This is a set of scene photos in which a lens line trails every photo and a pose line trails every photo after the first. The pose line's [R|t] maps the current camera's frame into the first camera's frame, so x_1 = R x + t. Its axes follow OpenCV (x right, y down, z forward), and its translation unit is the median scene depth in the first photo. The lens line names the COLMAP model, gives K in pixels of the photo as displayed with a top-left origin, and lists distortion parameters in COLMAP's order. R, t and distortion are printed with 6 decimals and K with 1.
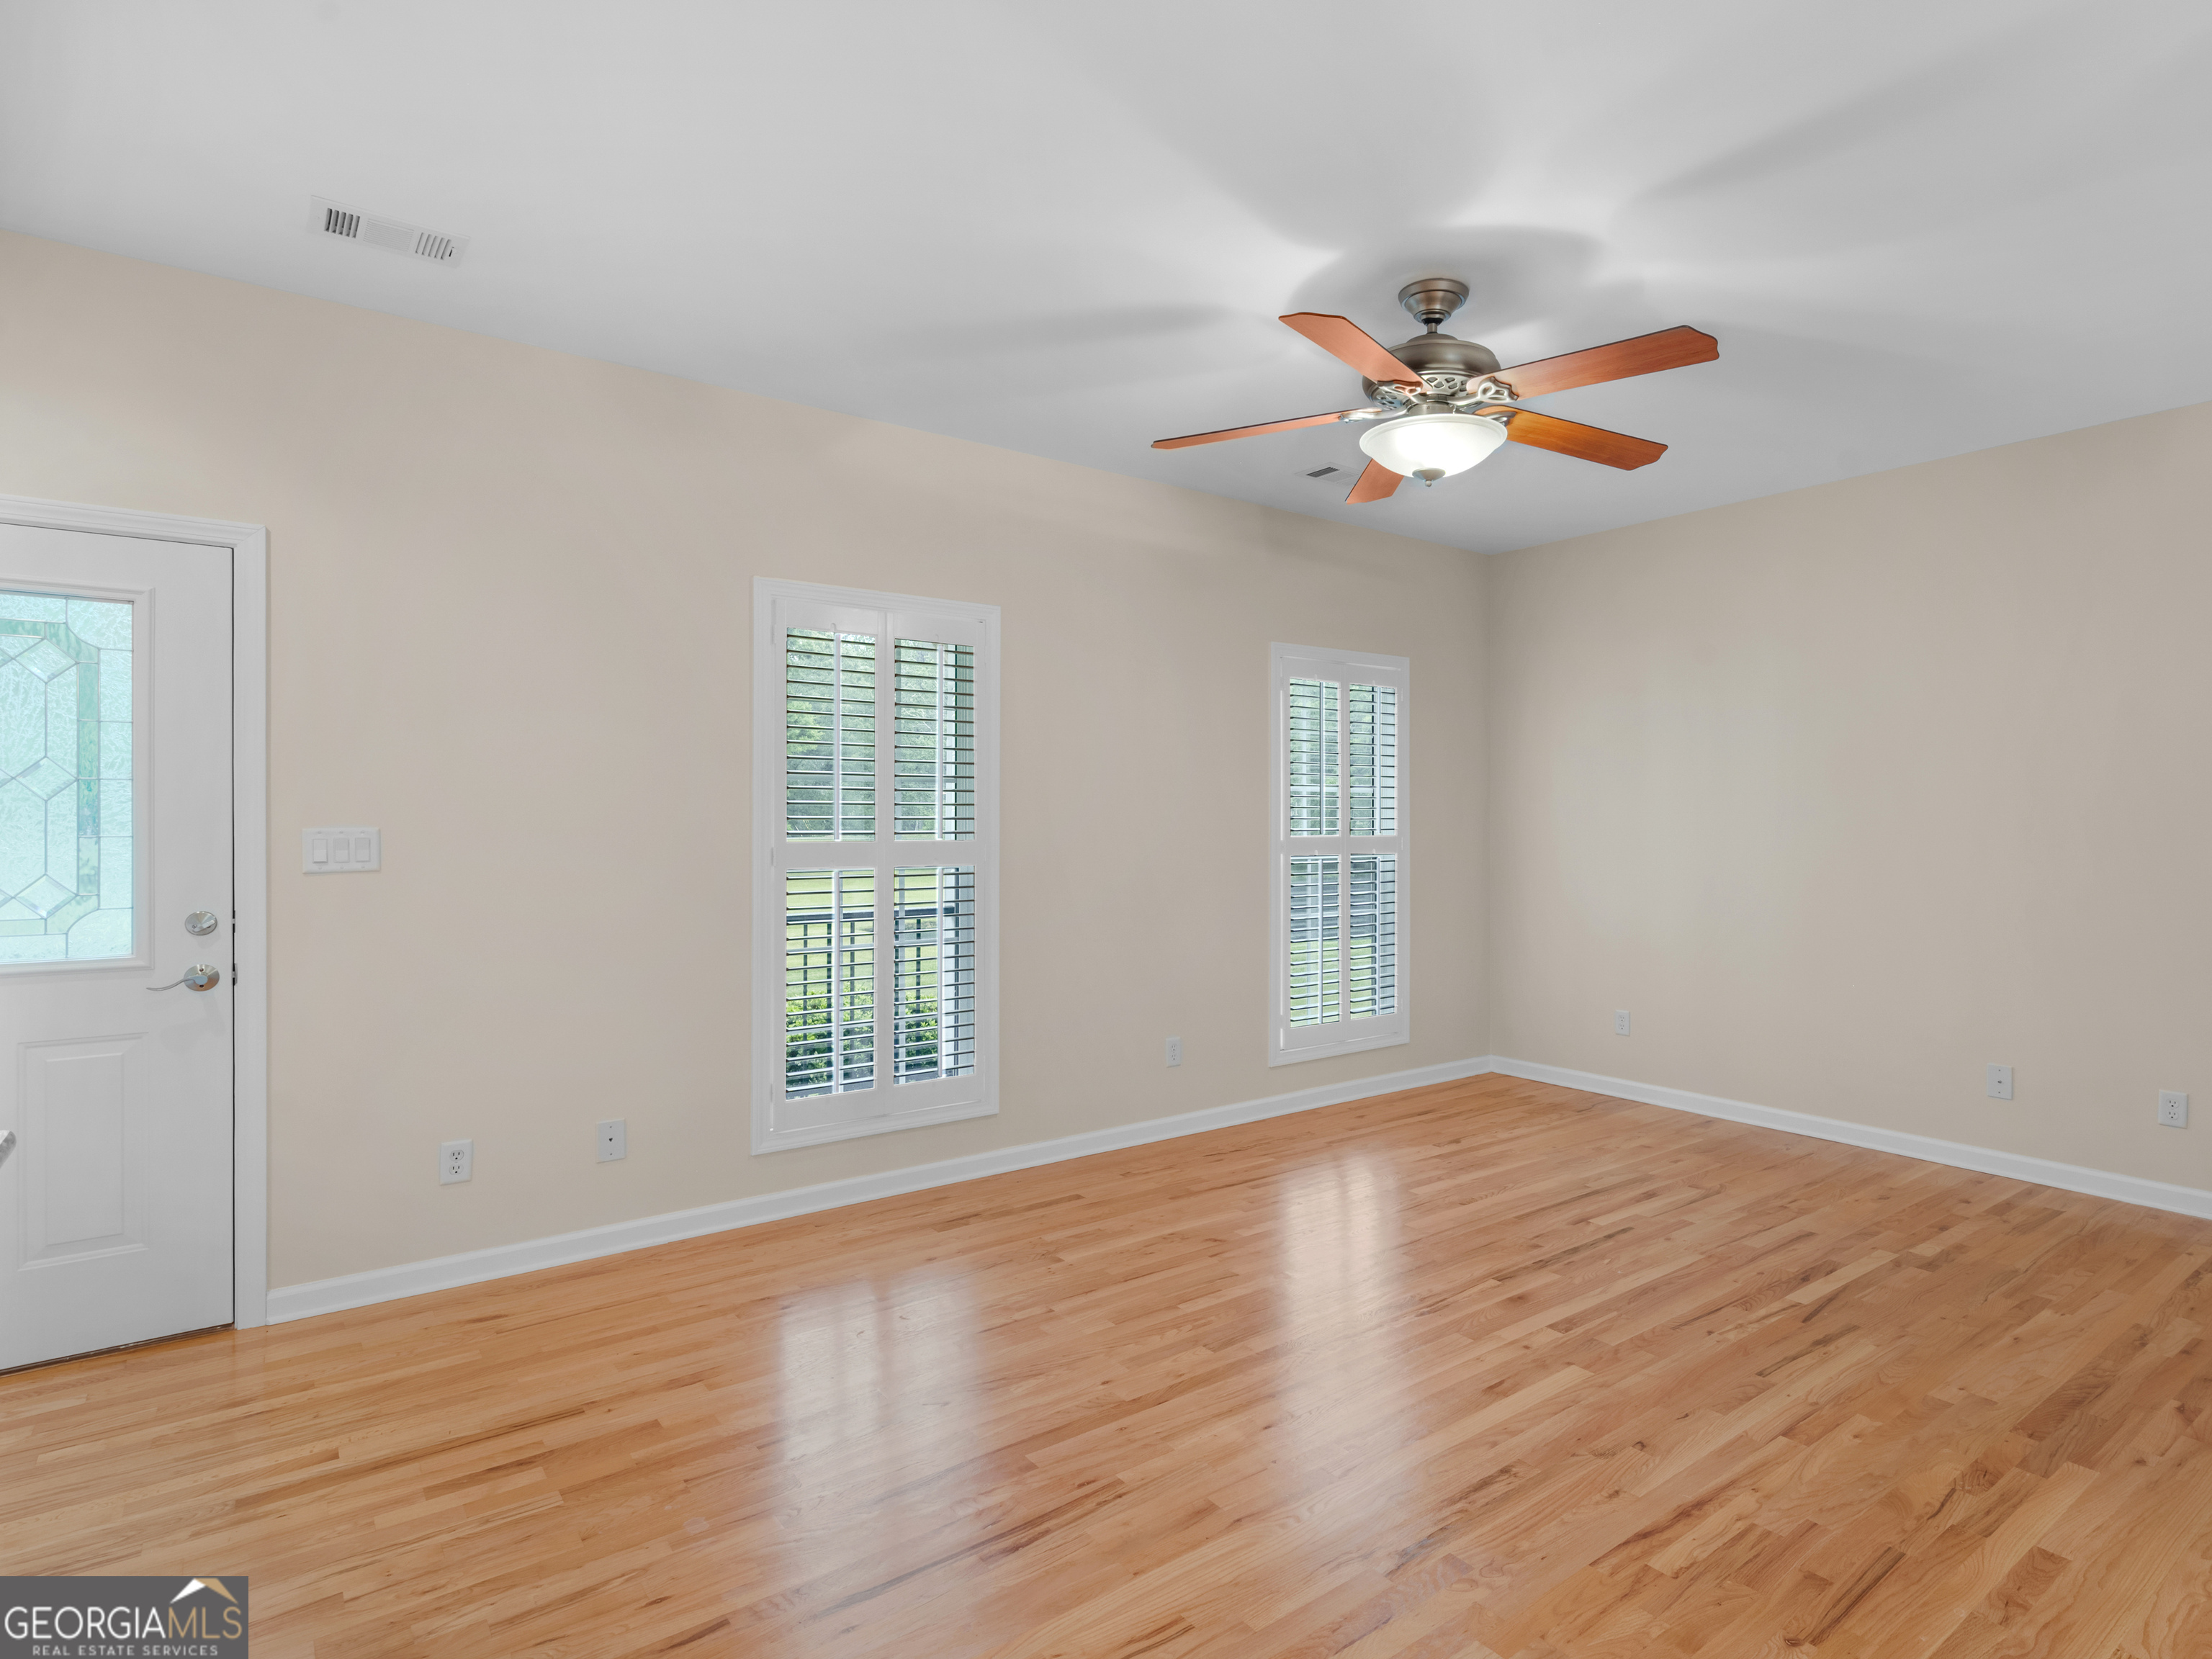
lens RADIAL K [[1138.4, 0, 1204.8], [0, 1138.4, 815.9], [0, 0, 1]] dist [-0.004255, 0.002828]
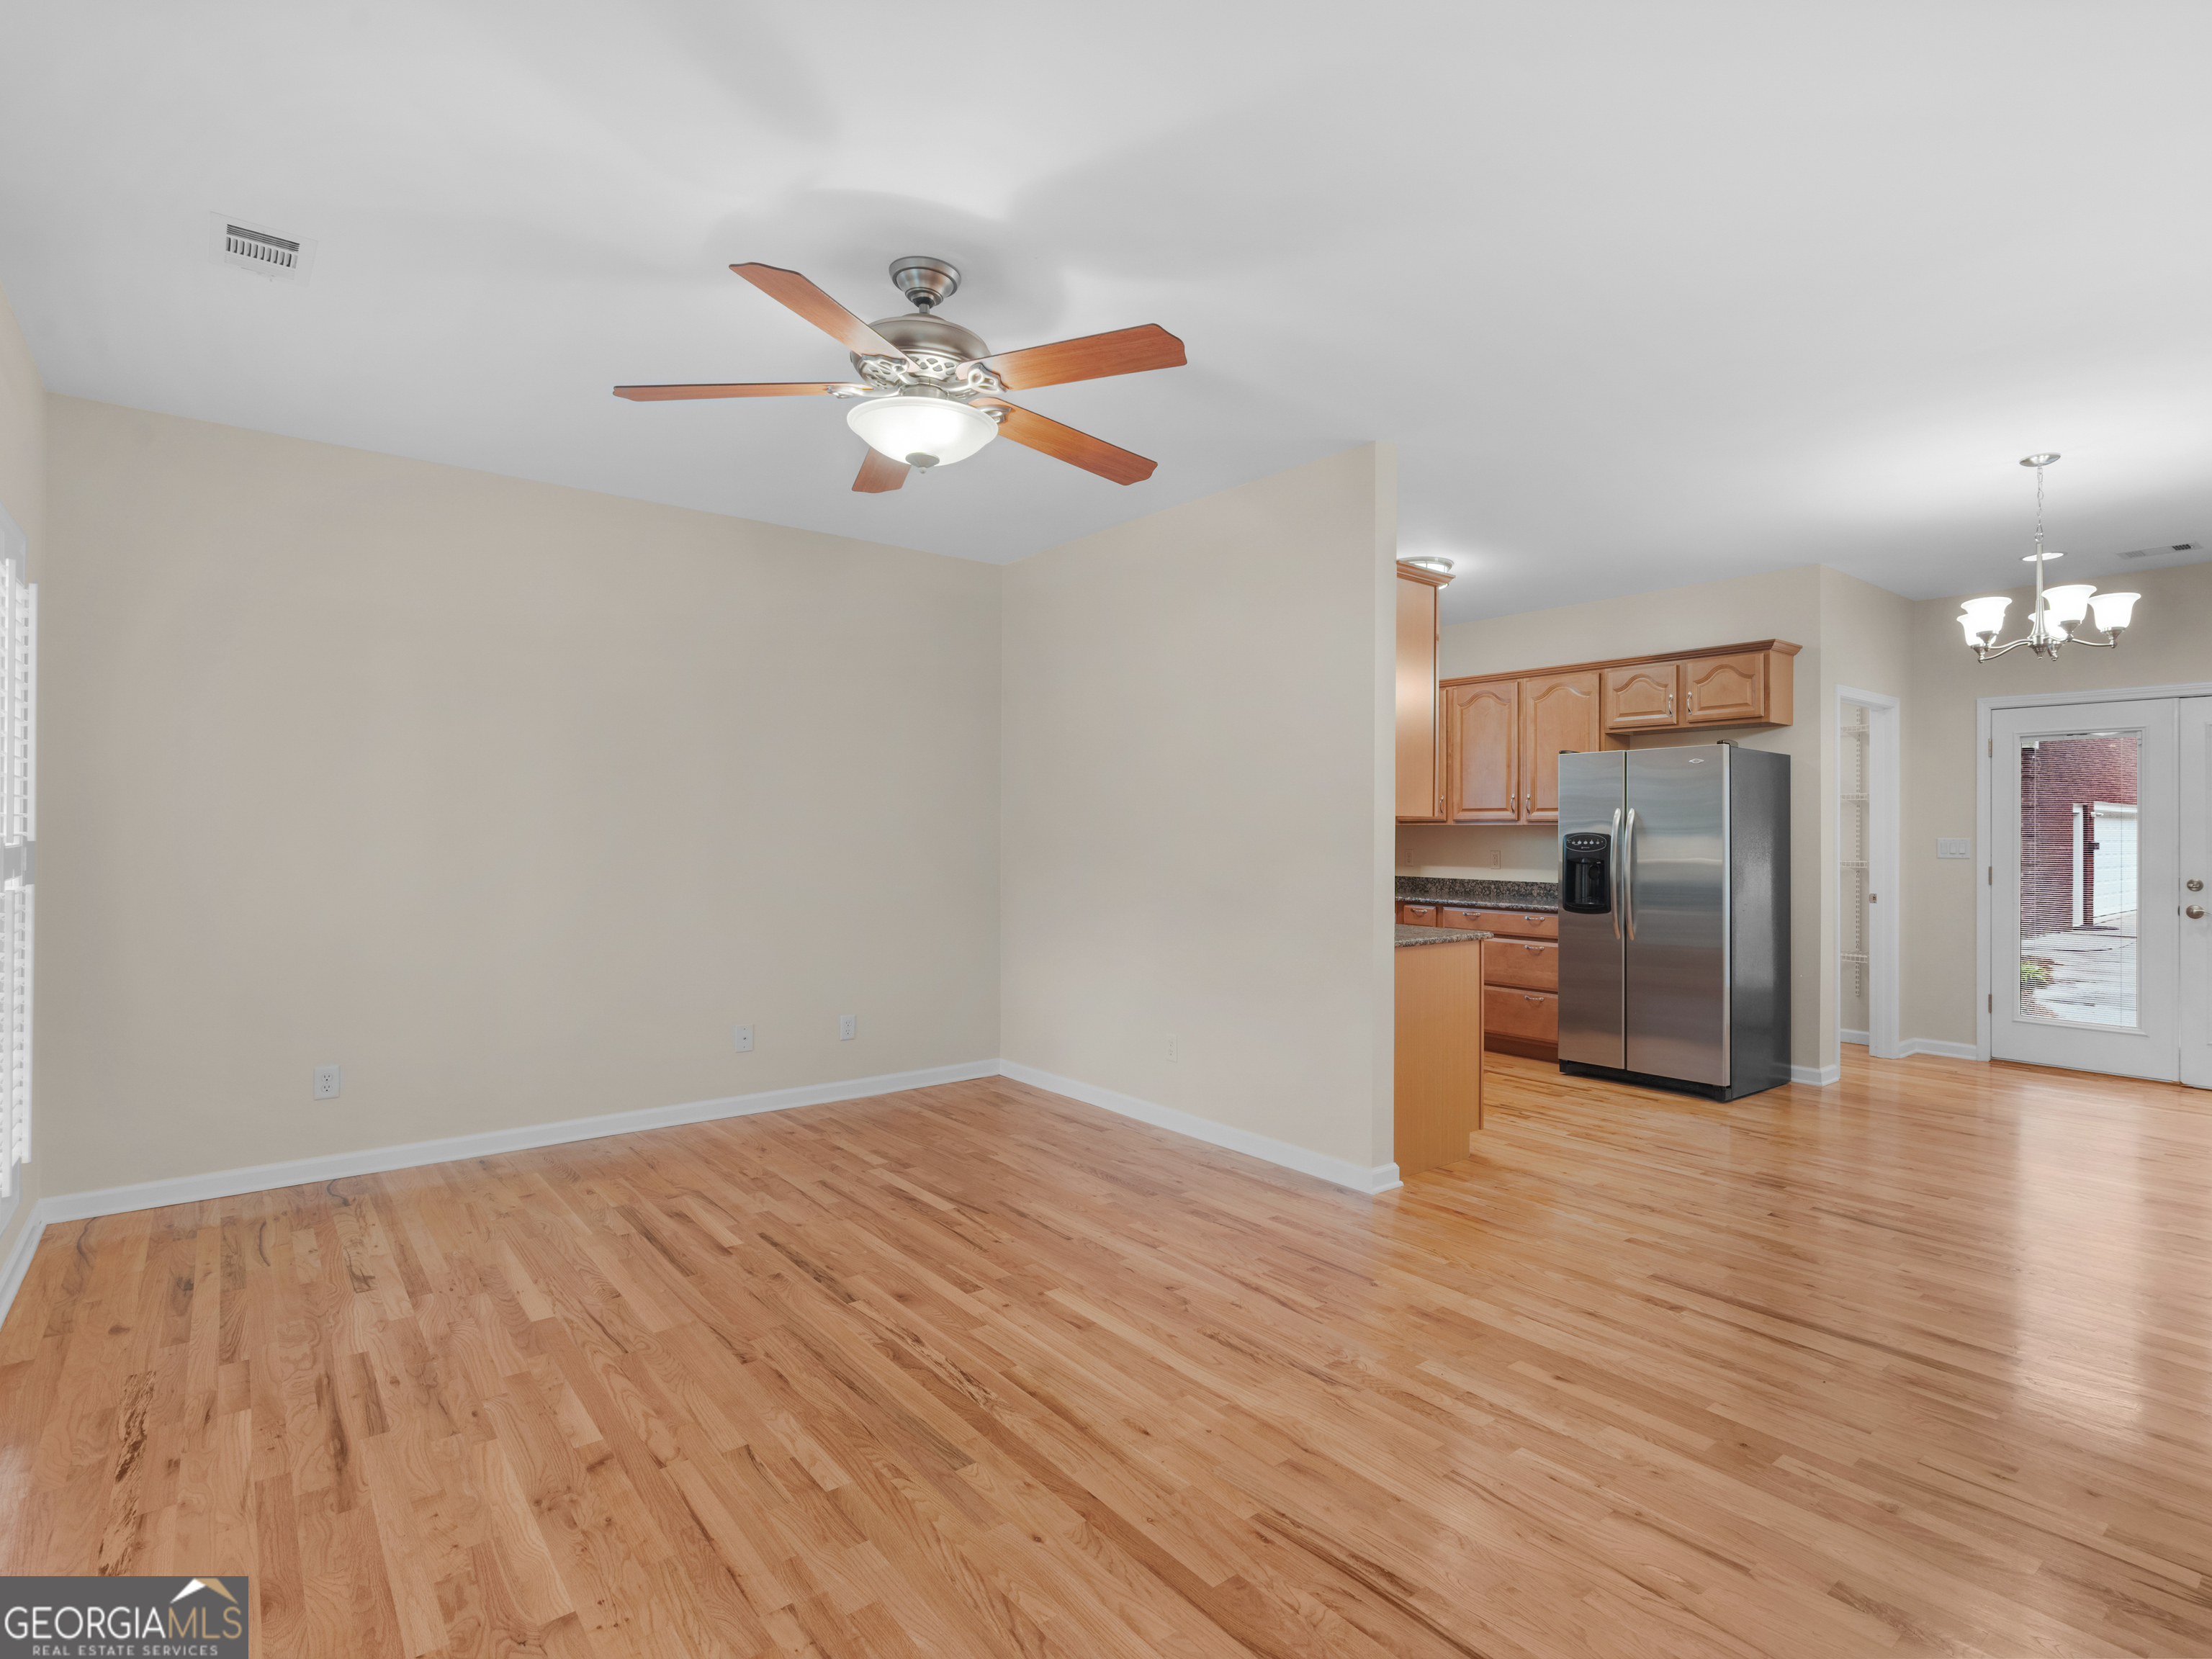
lens RADIAL K [[1138.4, 0, 1155.7], [0, 1138.4, 829.3], [0, 0, 1]] dist [-0.004255, 0.002828]
pose [[-0.016052, 0.002424, 0.999868, -0.733333], [-0.015567, 0.999875, -0.002674, 0.004875], [-0.999750, -0.015608, -0.016012, 0.782825]]
